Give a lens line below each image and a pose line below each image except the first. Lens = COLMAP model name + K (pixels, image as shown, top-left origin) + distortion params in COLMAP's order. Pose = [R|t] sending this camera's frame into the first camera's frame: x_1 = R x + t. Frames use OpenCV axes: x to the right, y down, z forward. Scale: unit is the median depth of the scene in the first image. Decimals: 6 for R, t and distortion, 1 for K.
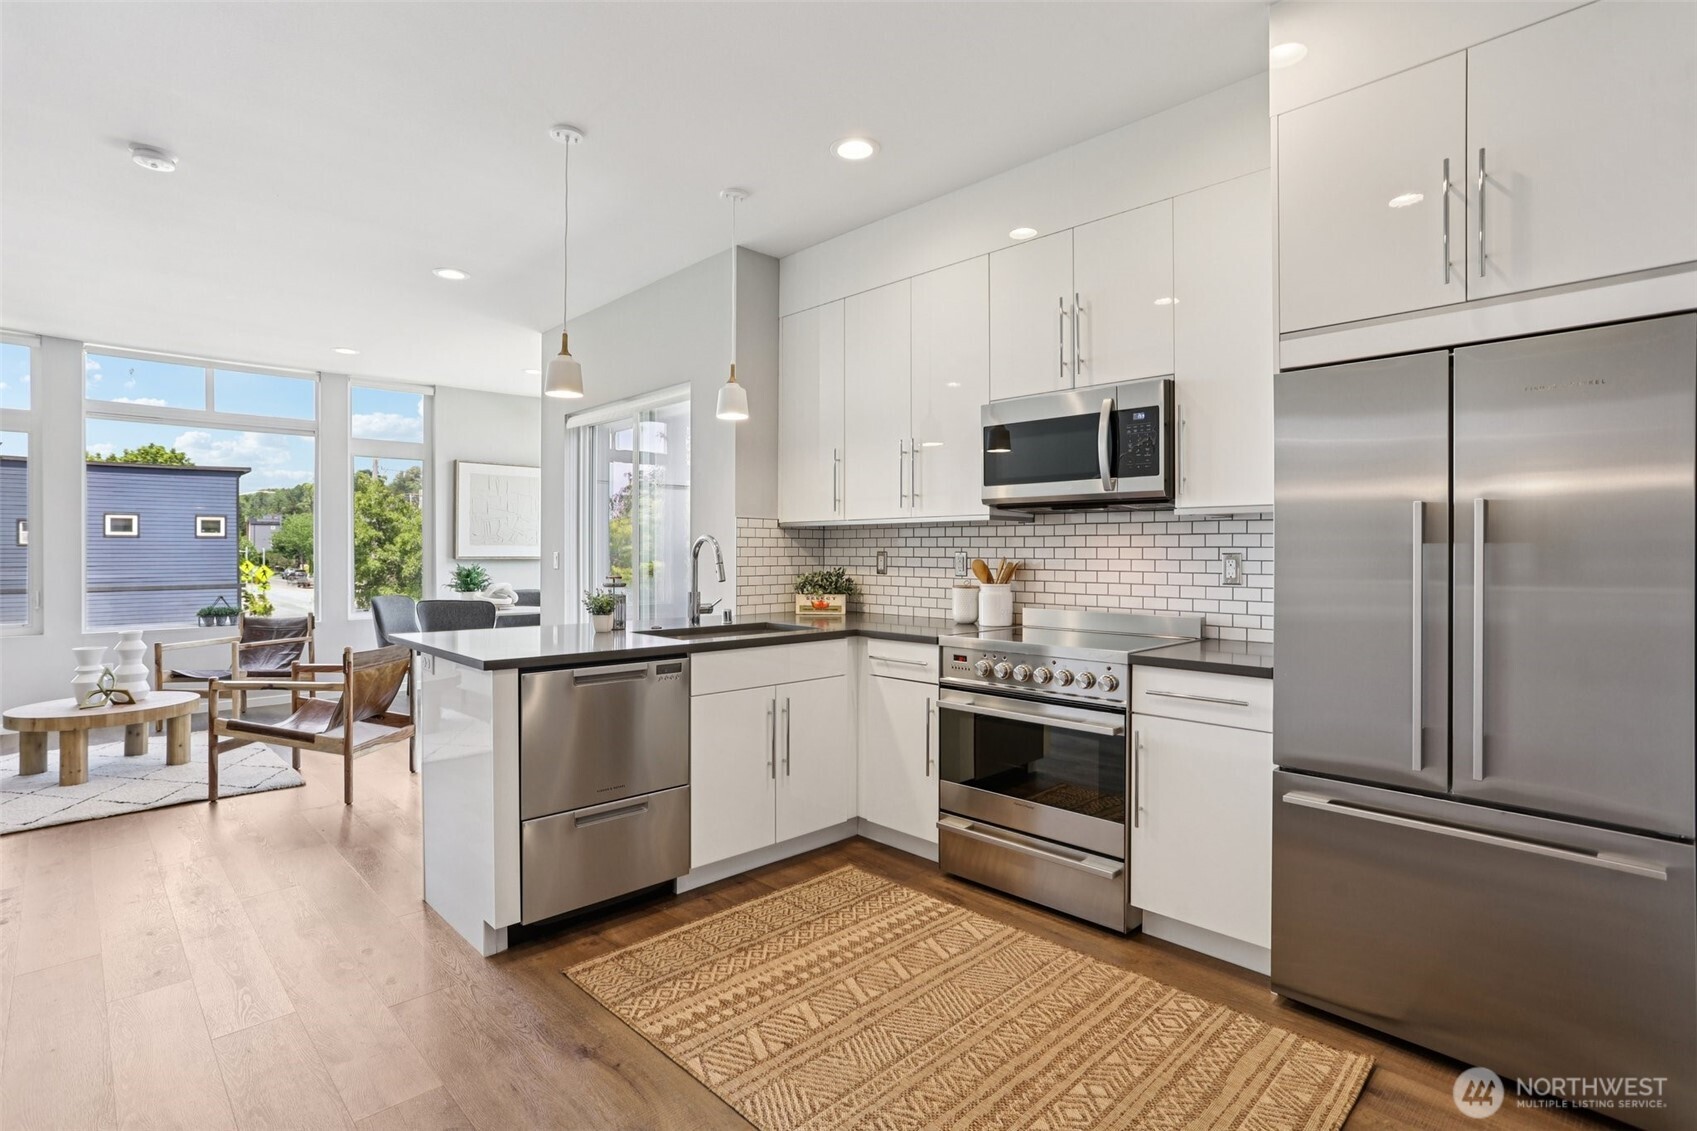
lens RADIAL K [[822.8, 0, 845.1], [0, 822.8, 549.7], [0, 0, 1]] dist [-0.055187, 0.034449]
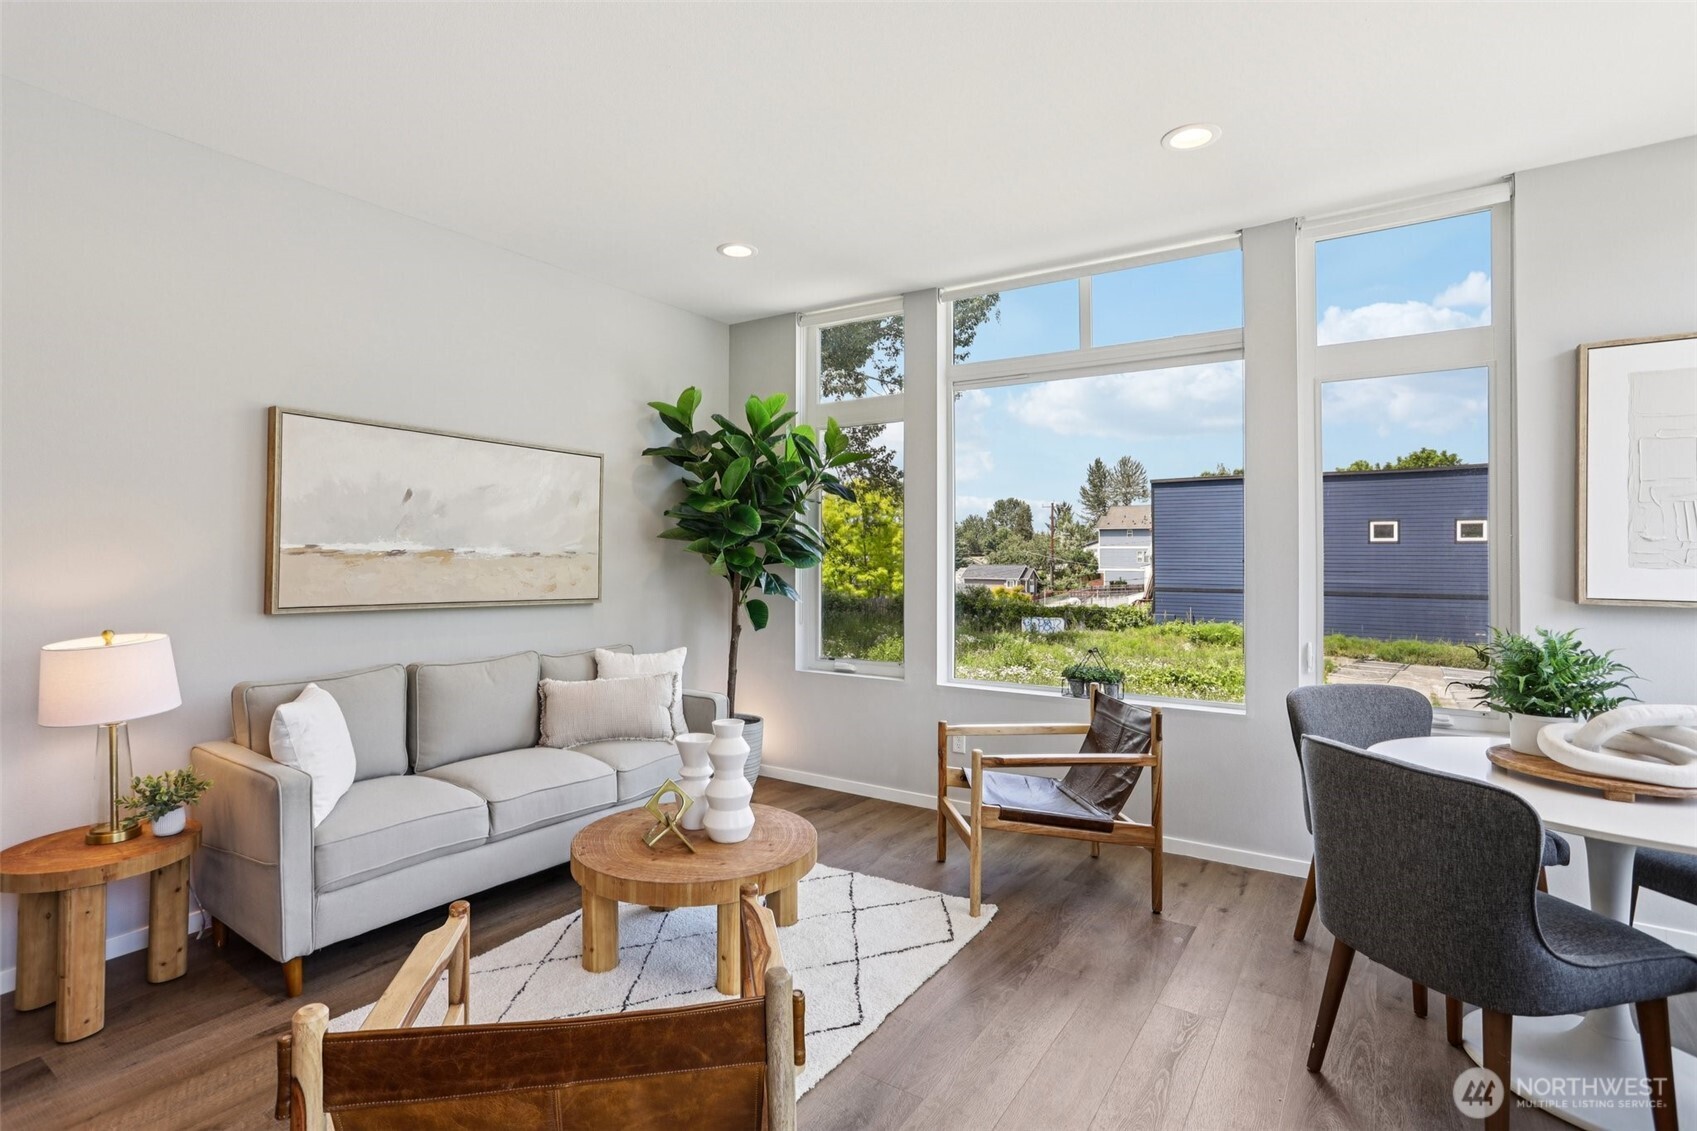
lens RADIAL K [[822.8, 0, 845.1], [0, 822.8, 549.7], [0, 0, 1]] dist [-0.055187, 0.034449]
pose [[0.197533, -0.003750, -0.980289, -0.310223], [-0.001324, 0.999991, -0.004093, -0.021557], [0.980295, 0.002106, 0.197527, 1.037322]]
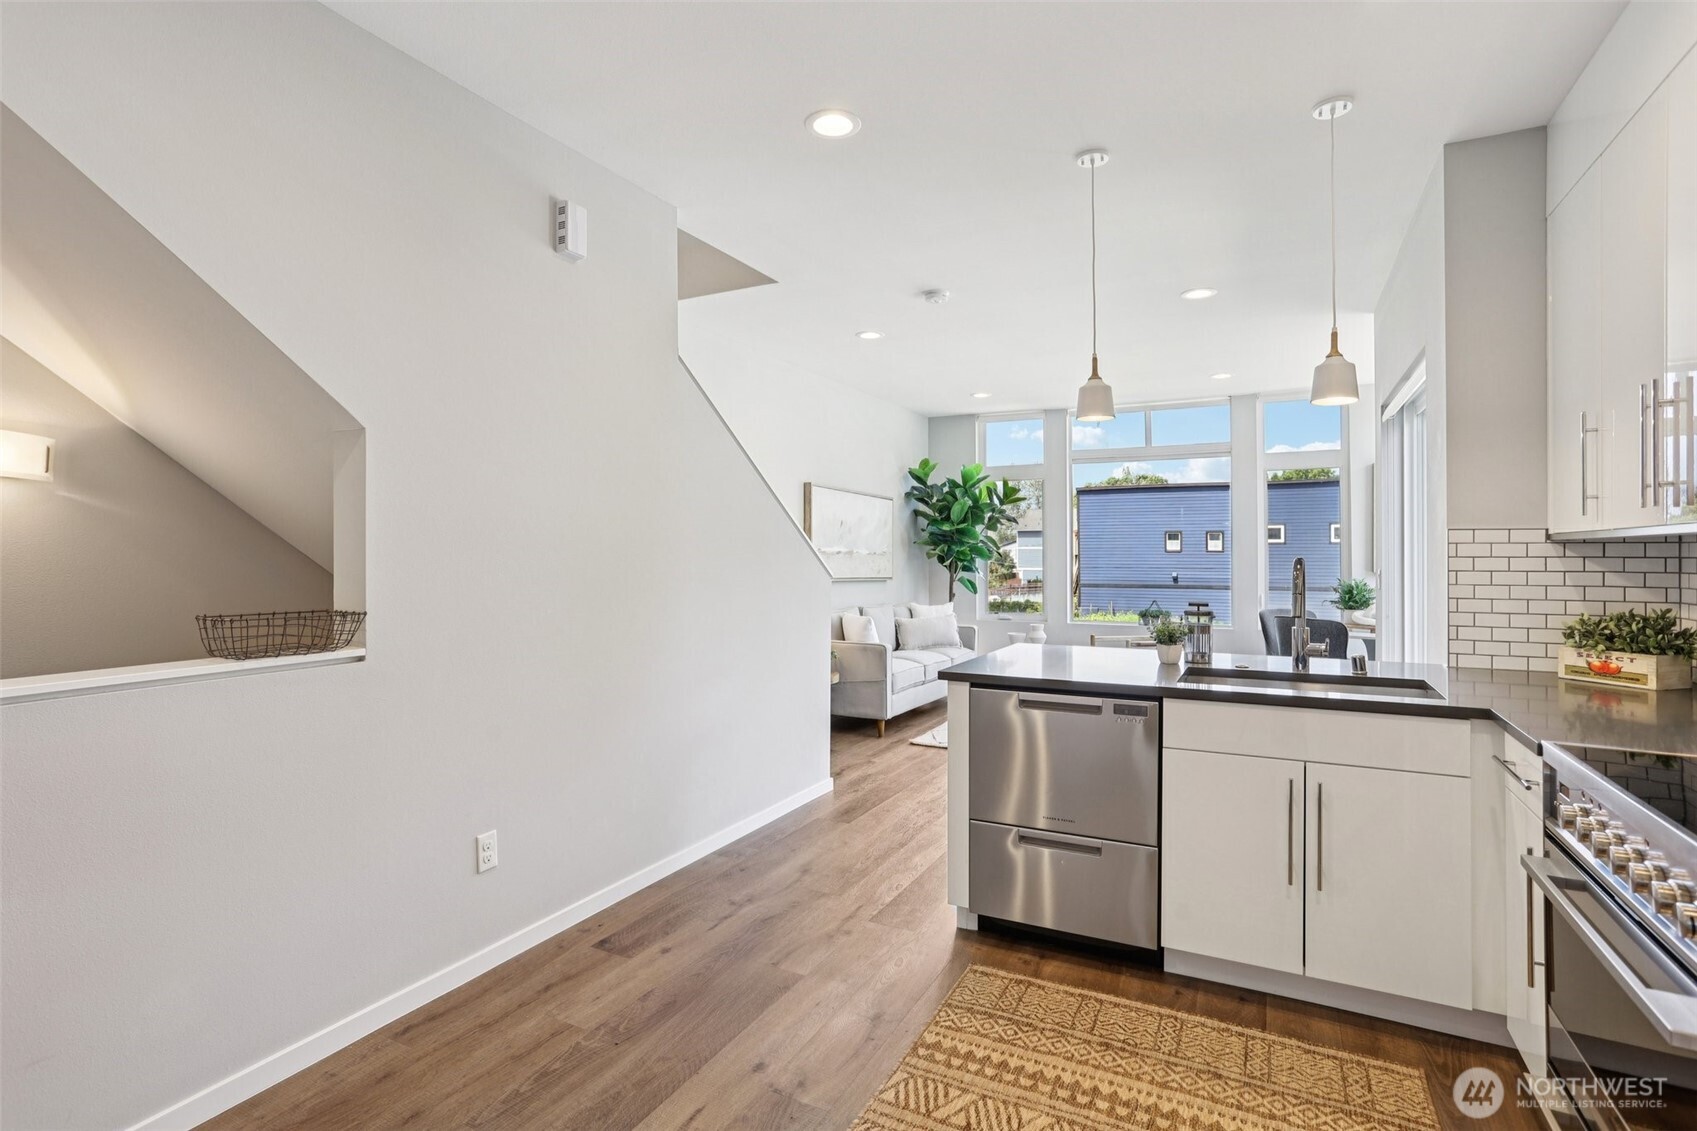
lens RADIAL K [[829.8, 0, 839.4], [0, 829.8, 552.6], [0, 0, 1]] dist [-0.059504, 0.036131]
pose [[0.300011, -0.002372, -0.953933, 0.368334], [0.001965, 0.999996, -0.001869, -0.018067], [0.953934, -0.001313, 0.300014, 0.283130]]
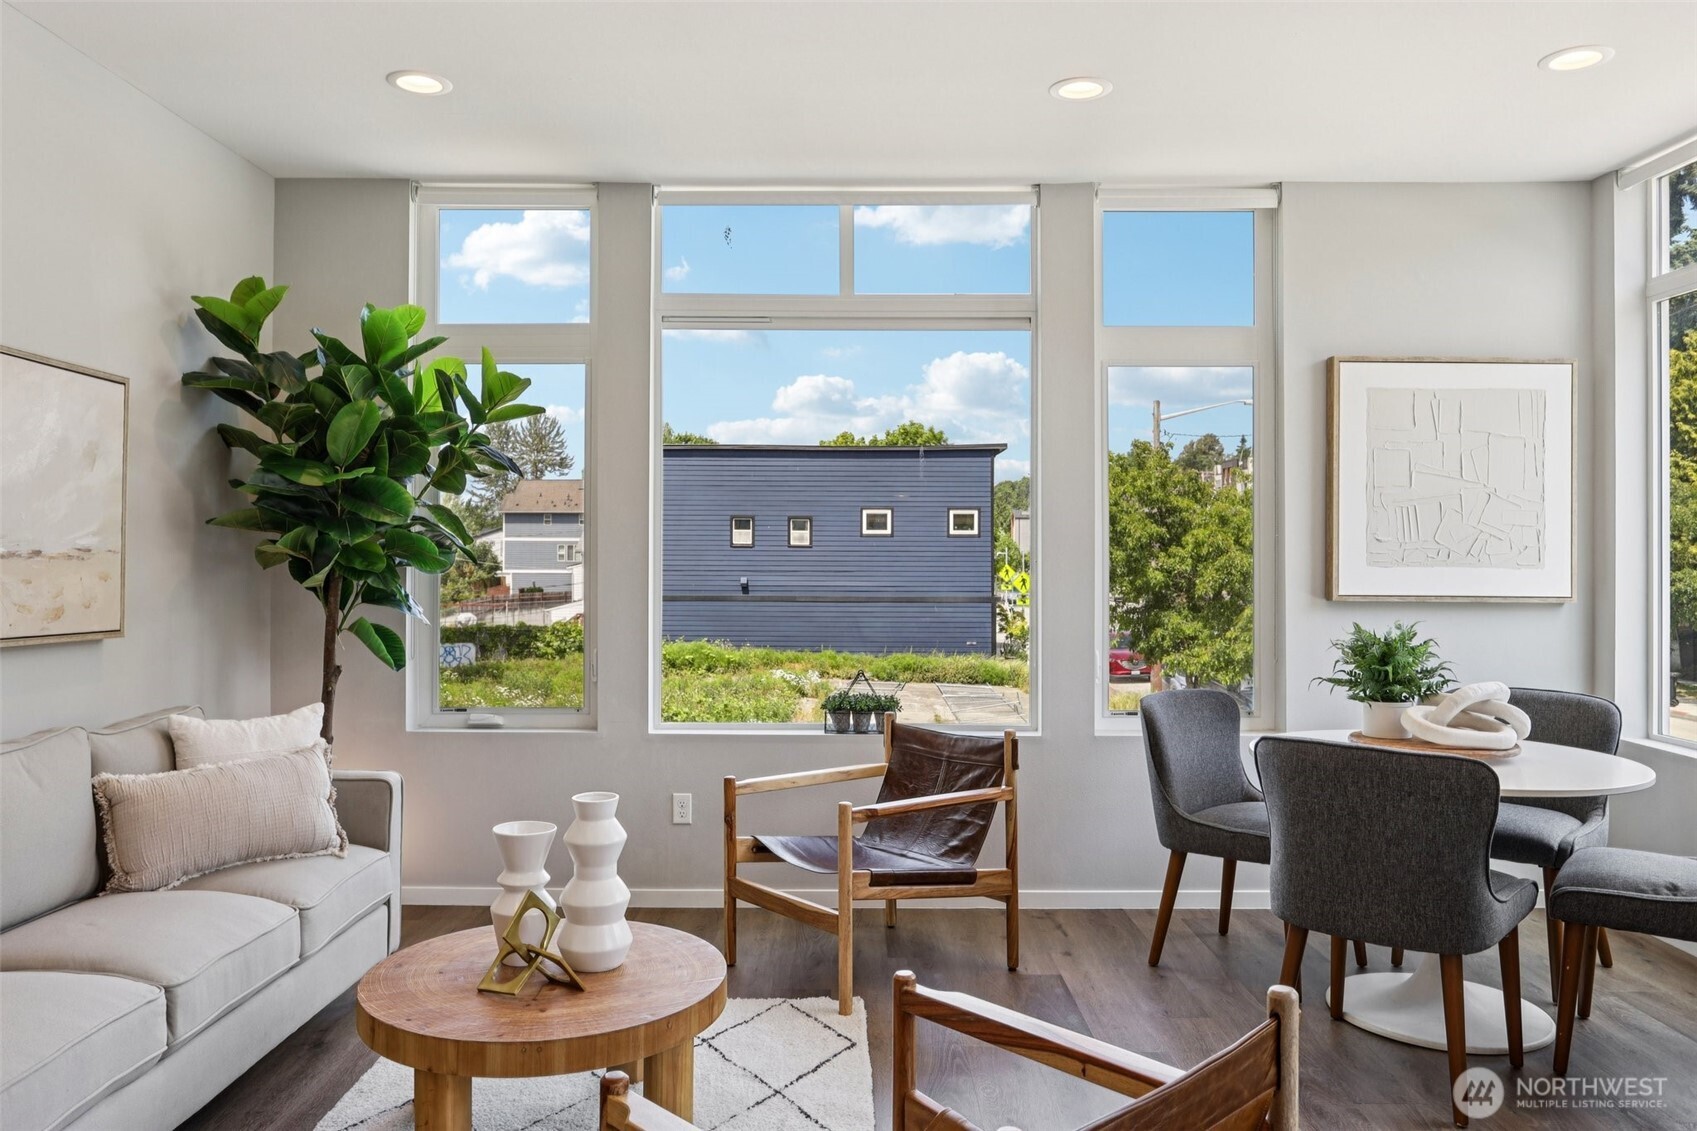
lens RADIAL K [[1211.2, 0, 828.1], [0, 1211.2, 537.1], [0, 0, 1]] dist [-0.021301, 0.003262]
pose [[0.702838, -0.004479, -0.711335, -0.401188], [-0.003257, 0.999949, -0.009515, -0.024443], [0.711342, 0.009004, 0.702788, 0.703795]]
